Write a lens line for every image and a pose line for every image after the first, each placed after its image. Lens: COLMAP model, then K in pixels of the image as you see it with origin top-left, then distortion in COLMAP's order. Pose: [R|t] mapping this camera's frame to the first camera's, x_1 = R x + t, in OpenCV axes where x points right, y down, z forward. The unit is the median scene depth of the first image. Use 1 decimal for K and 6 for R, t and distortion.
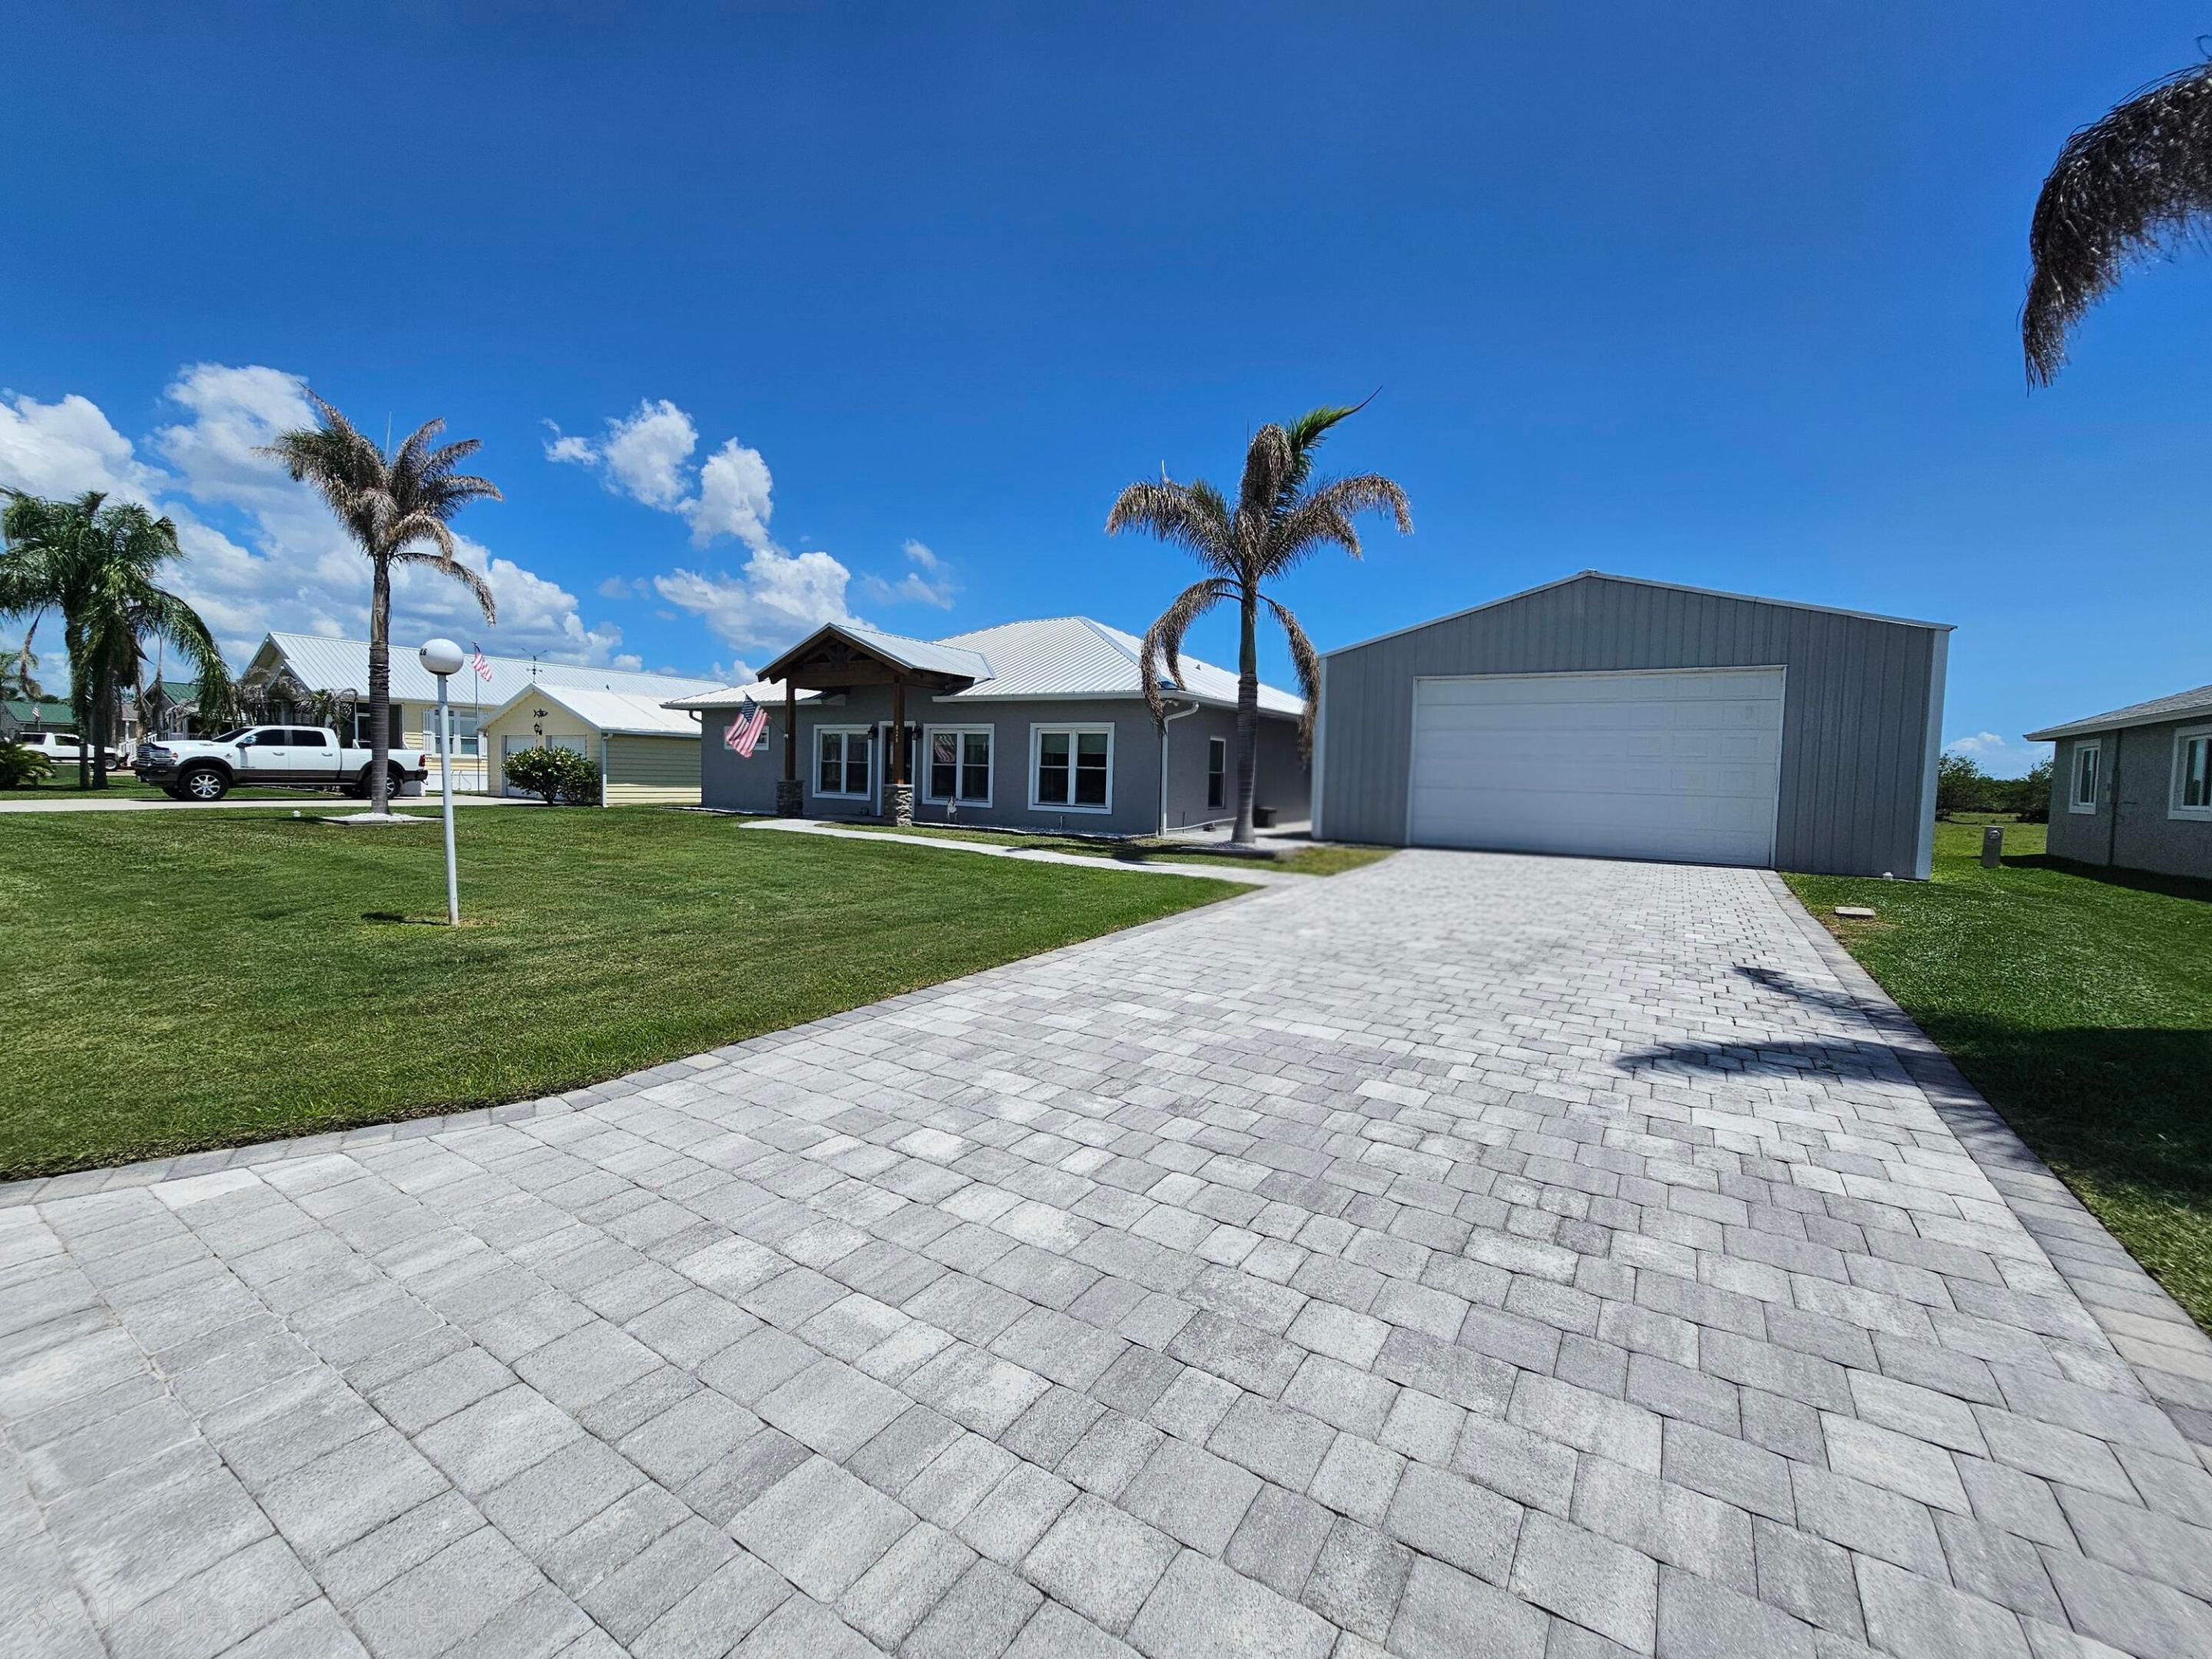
lens RADIAL K [[908.4, 0, 1115.1], [0, 908.4, 763.9], [0, 0, 1]] dist [-0.003993, 0.001086]
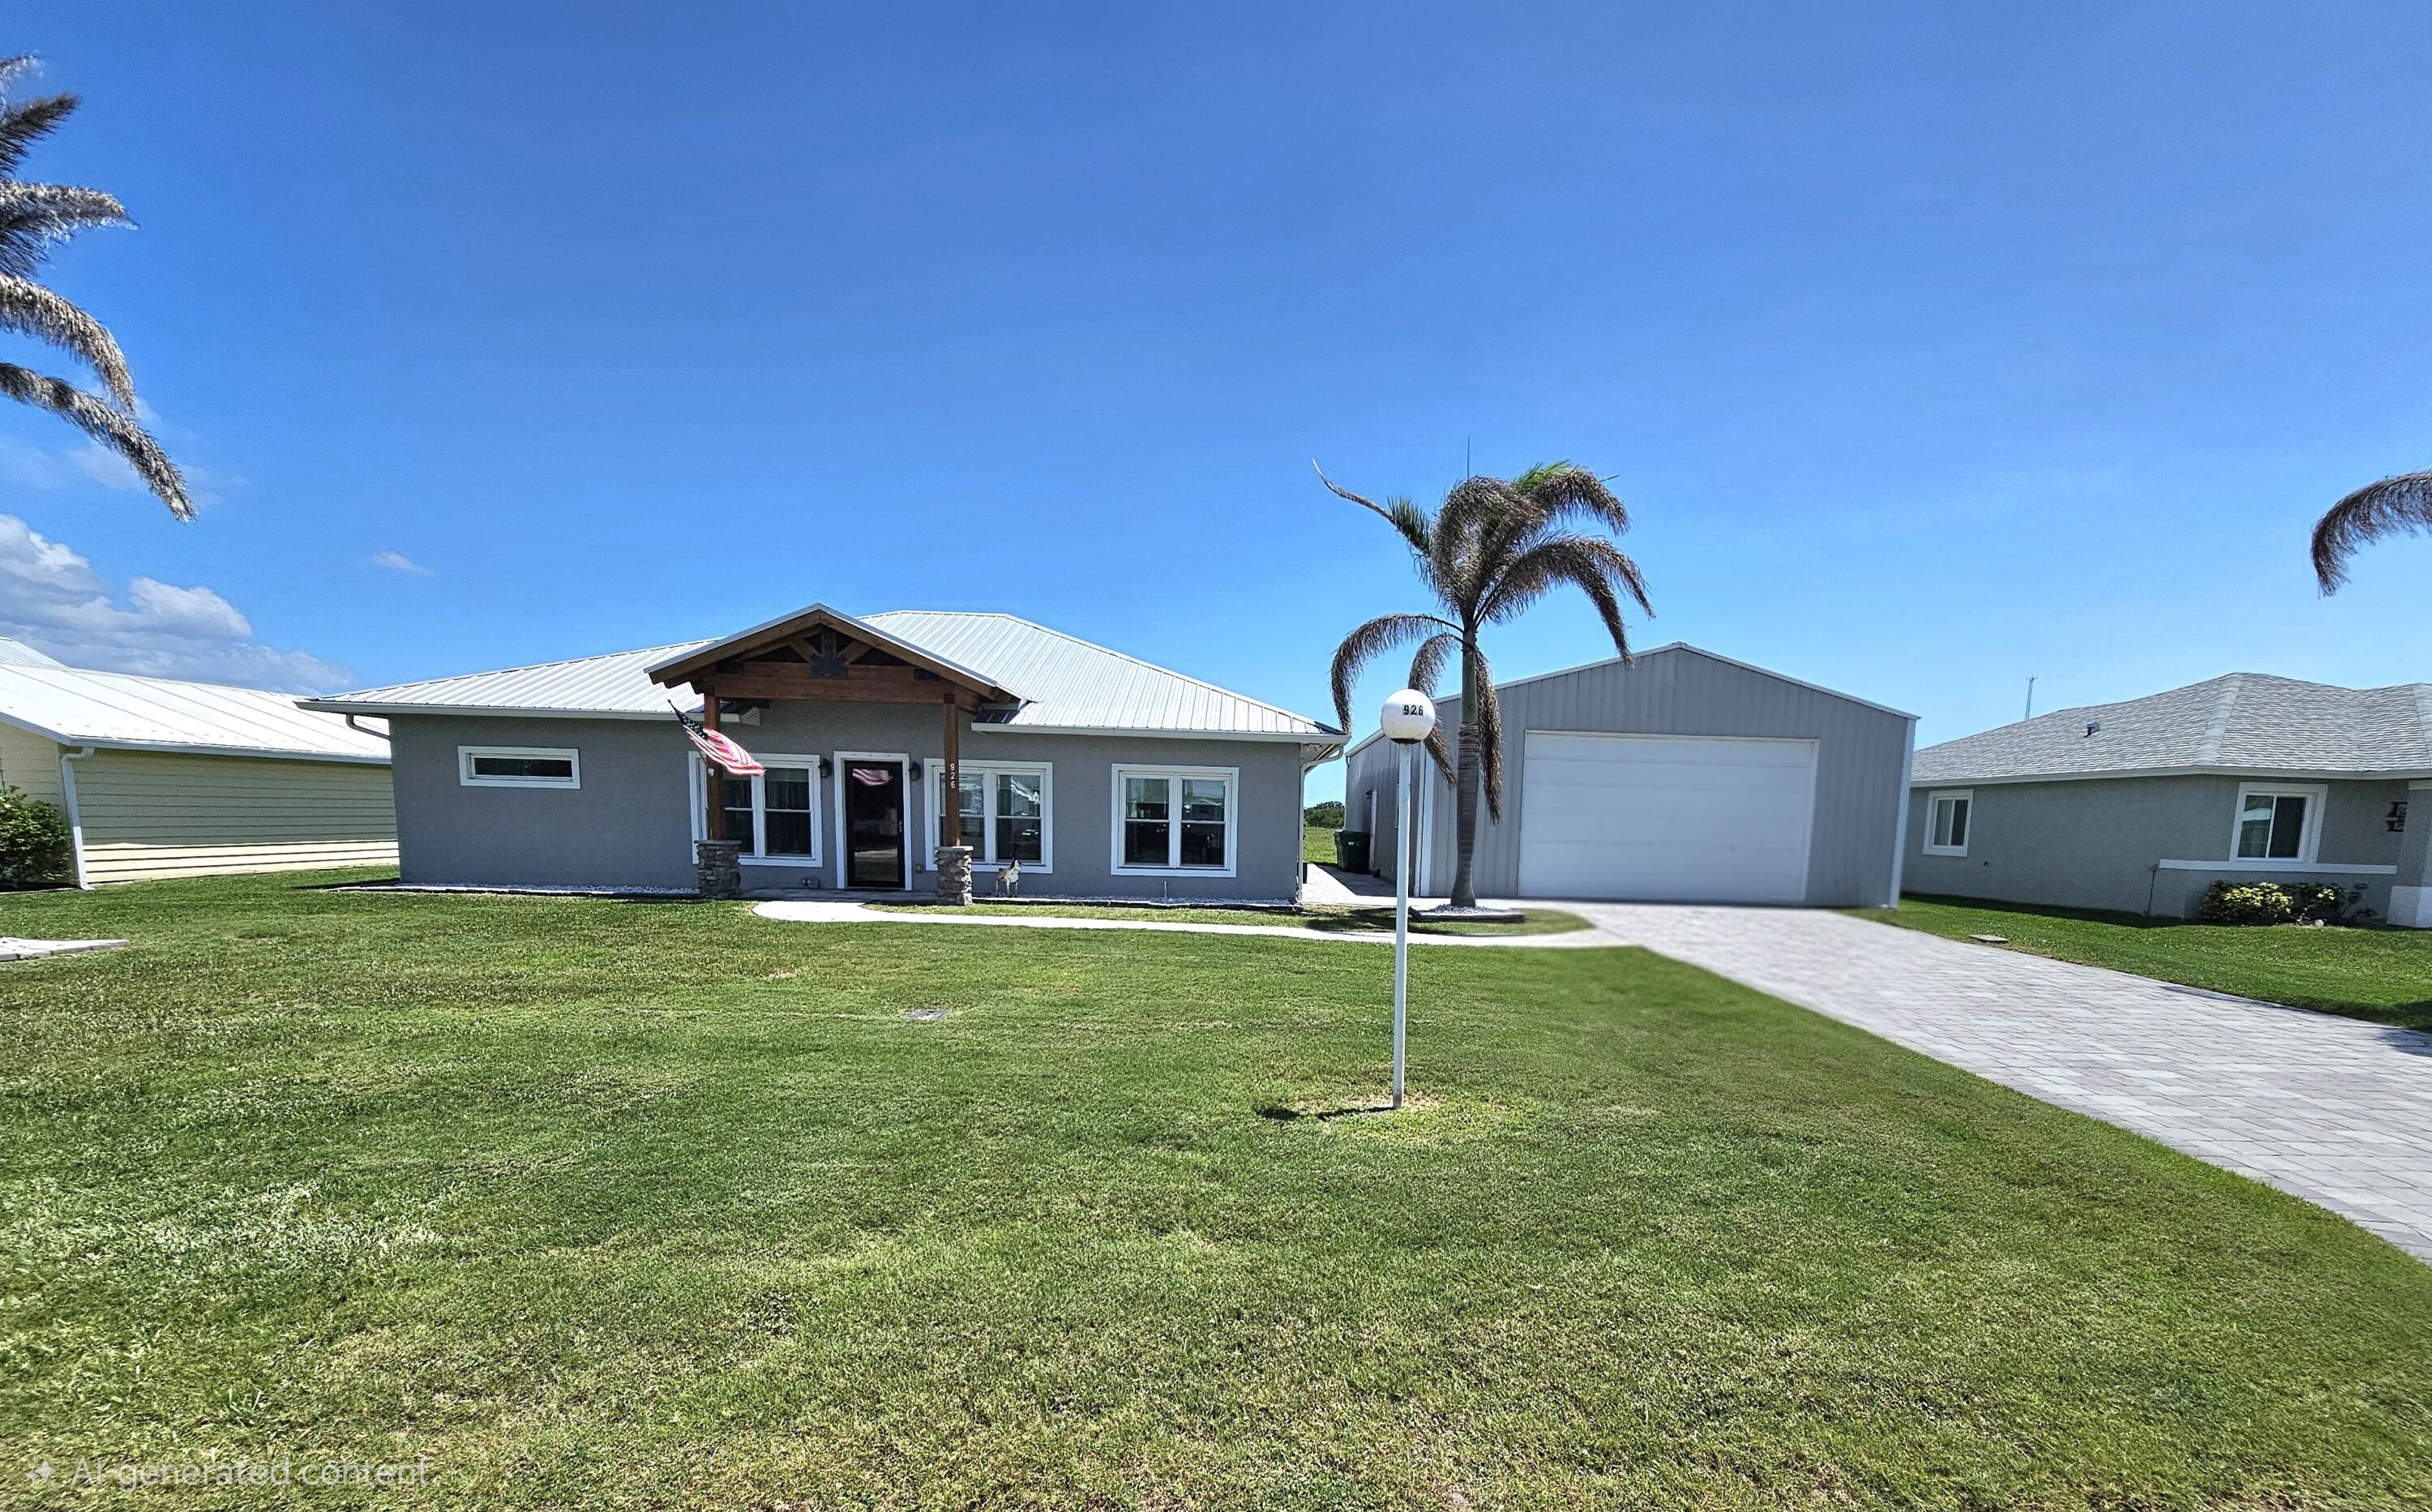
lens RADIAL K [[1054.6, 0, 1307.5], [0, 1054.6, 940.4], [0, 0, 1]] dist [-0.002150, 0.000670]
pose [[0.822112, -0.072009, 0.564753, -0.468612], [-0.010587, 0.989864, 0.141623, -0.024408], [-0.569227, -0.122409, 0.813017, 0.141568]]
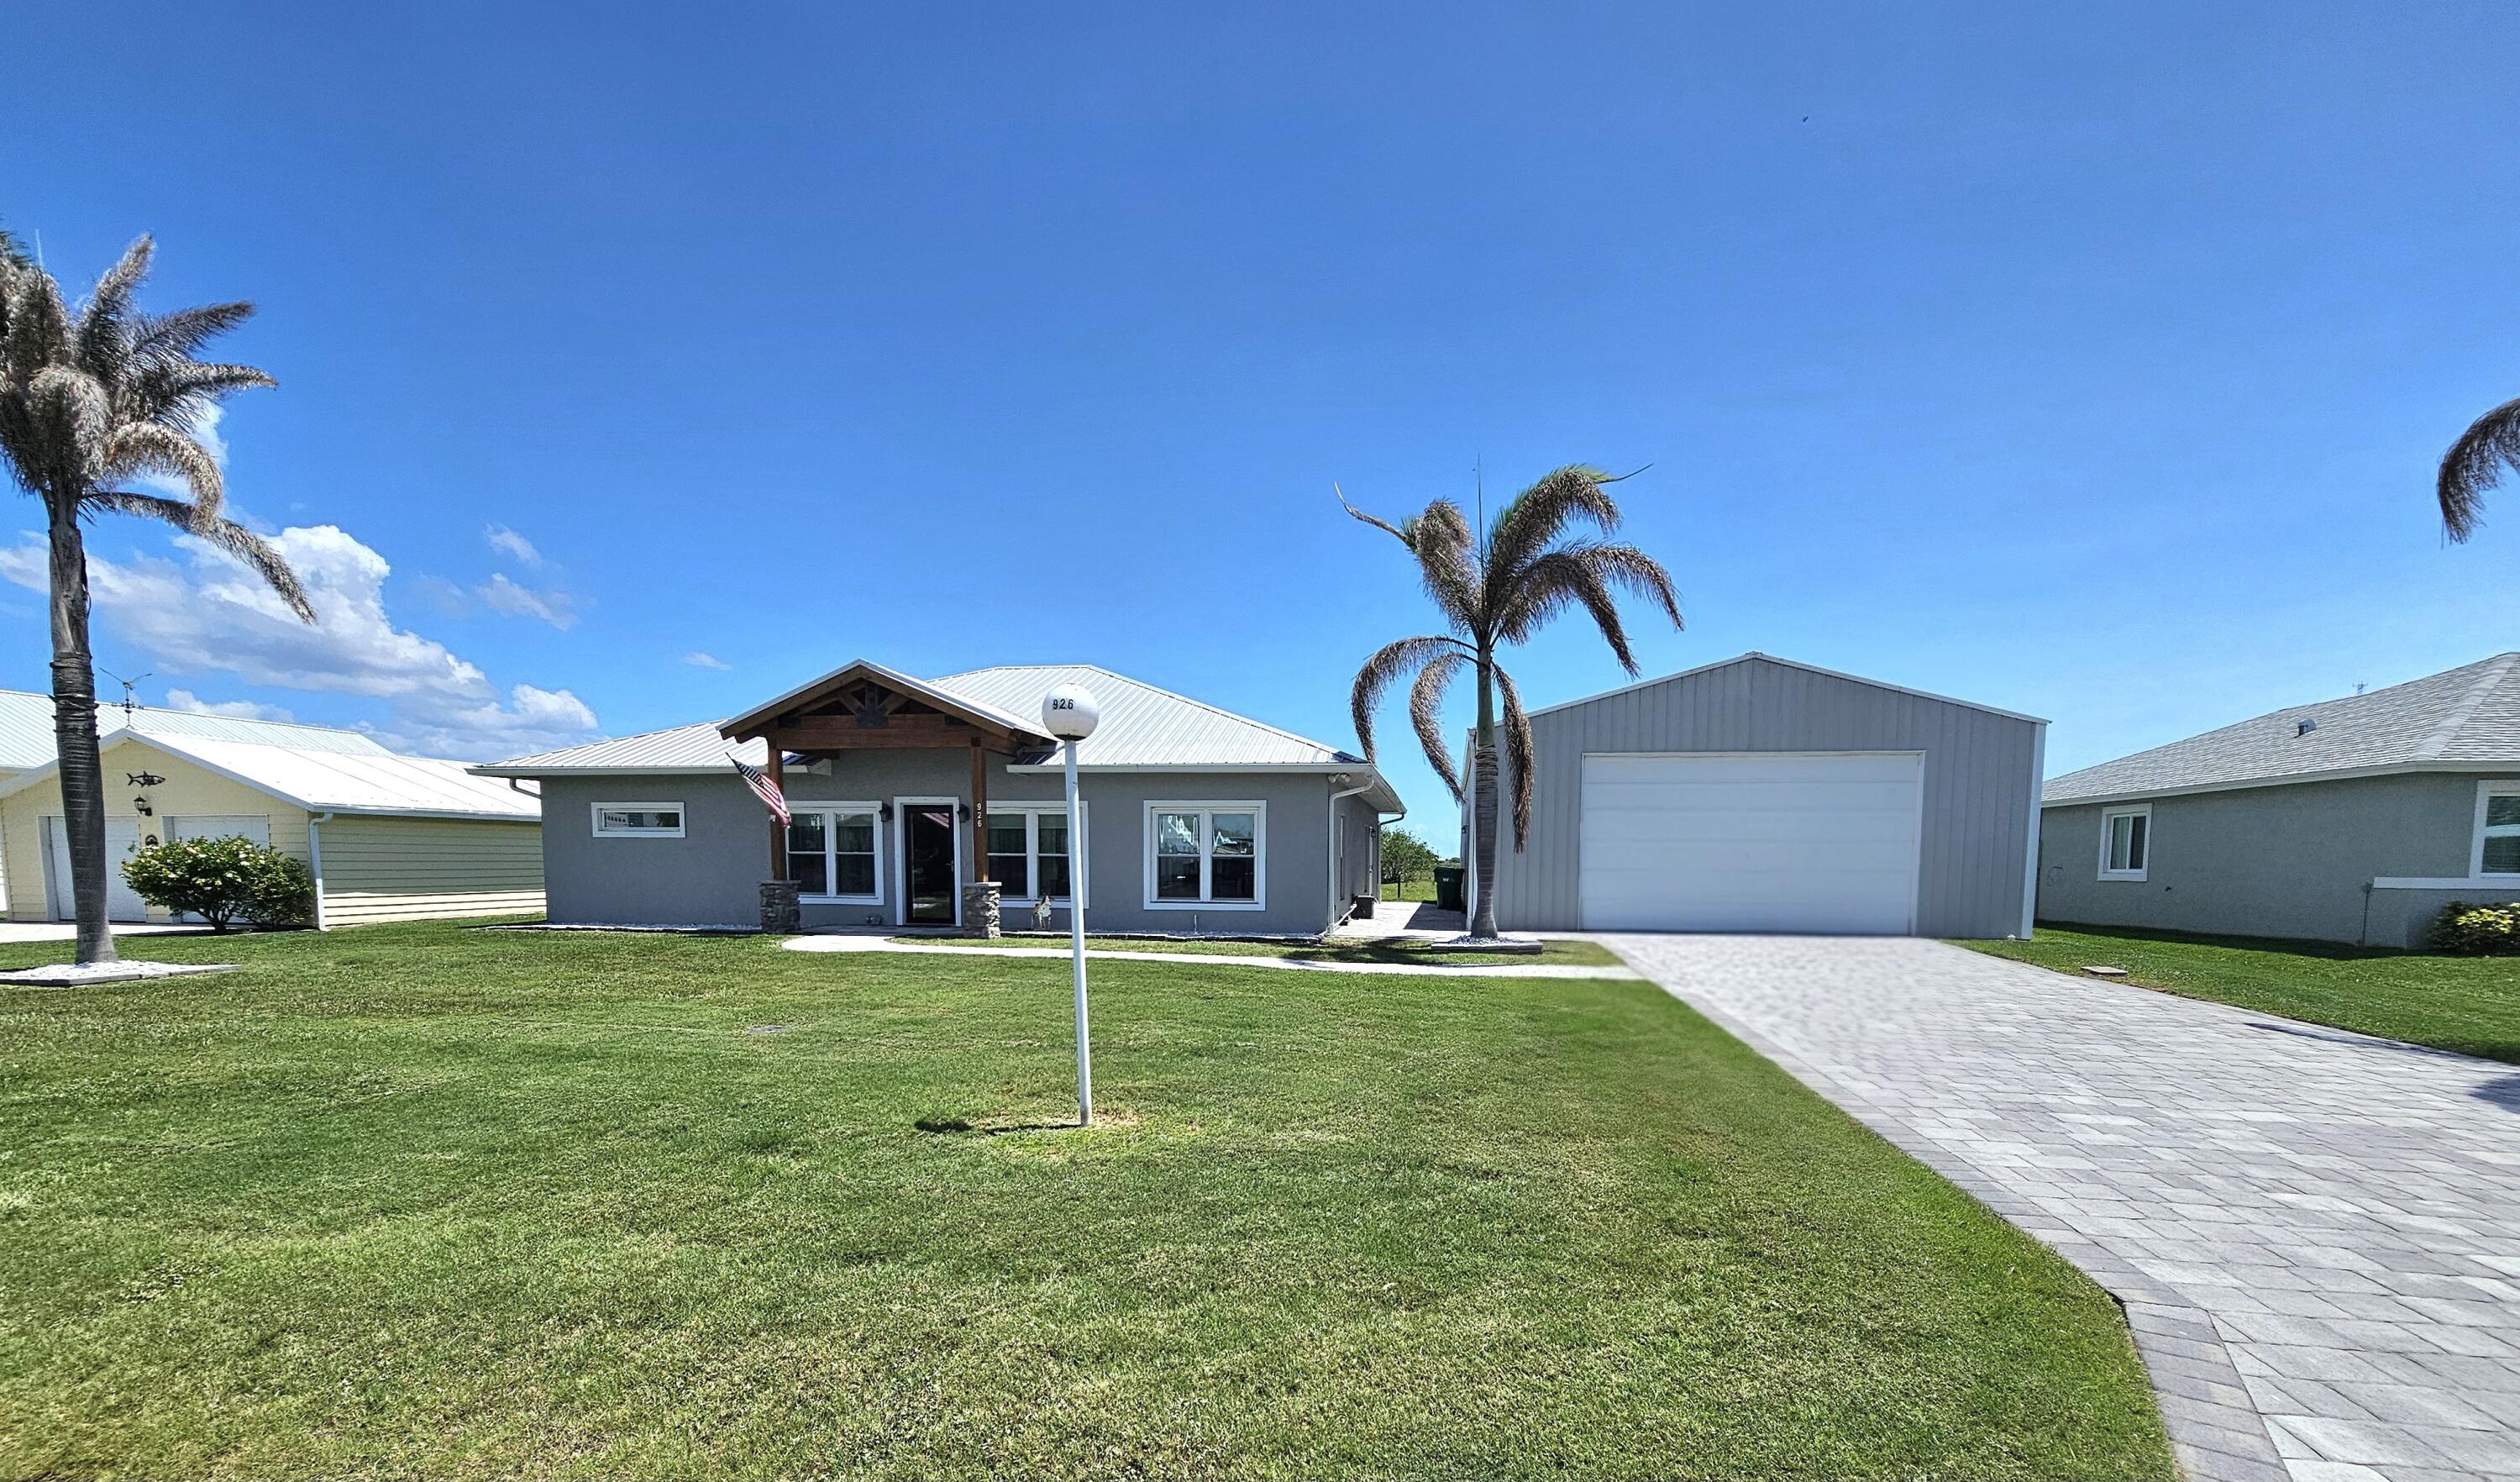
lens RADIAL K [[1054.5, 0, 1298.6], [0, 1054.5, 929.6], [0, 0, 1]] dist [-0.001038, 0.000085]
pose [[0.915683, -0.047565, 0.399076, -0.336053], [0.014039, 0.996152, 0.086516, -0.010310], [-0.401655, -0.073618, 0.912827, 0.088388]]
